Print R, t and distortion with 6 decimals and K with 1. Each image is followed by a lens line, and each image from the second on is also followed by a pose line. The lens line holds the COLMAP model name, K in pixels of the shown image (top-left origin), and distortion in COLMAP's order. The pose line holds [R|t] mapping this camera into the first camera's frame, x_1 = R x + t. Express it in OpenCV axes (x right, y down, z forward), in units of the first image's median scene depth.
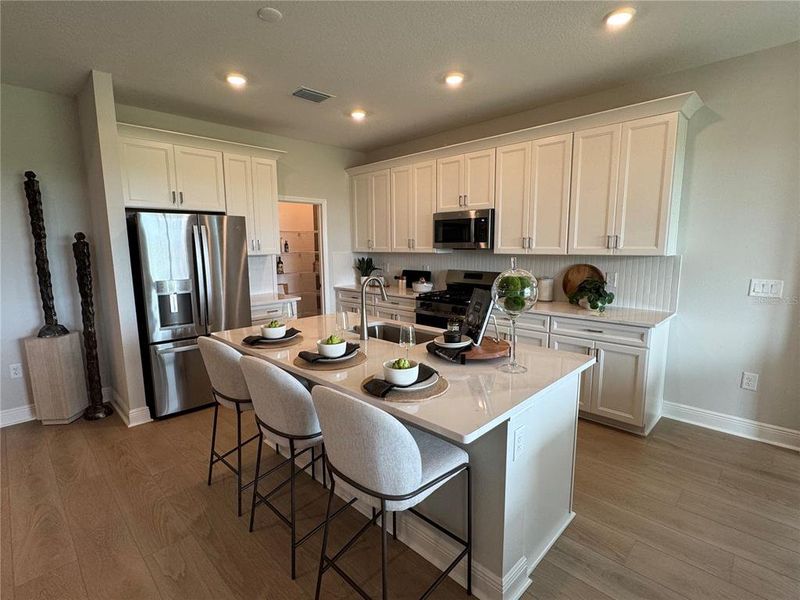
lens RADIAL K [[393.7, 0, 402.0], [0, 393.7, 298.9], [0, 0, 1]] dist [0.006065, 0.000774]
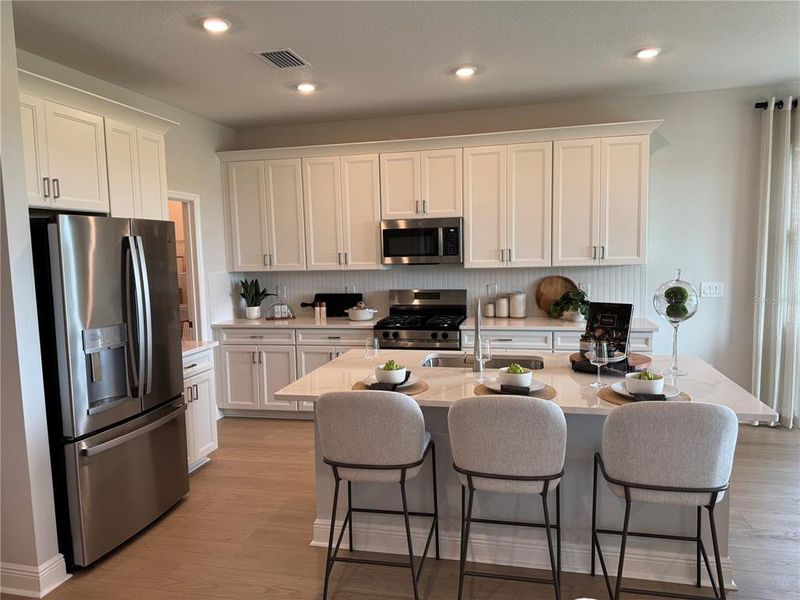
lens RADIAL K [[560.3, 0, 398.2], [0, 560.3, 304.7], [0, 0, 1]] dist [0.052170, -0.006849]
pose [[0.855644, -0.063213, 0.513691, -0.529066], [0.088649, 0.995746, -0.025127, -0.016511], [-0.509917, 0.067038, 0.857607, 0.021612]]
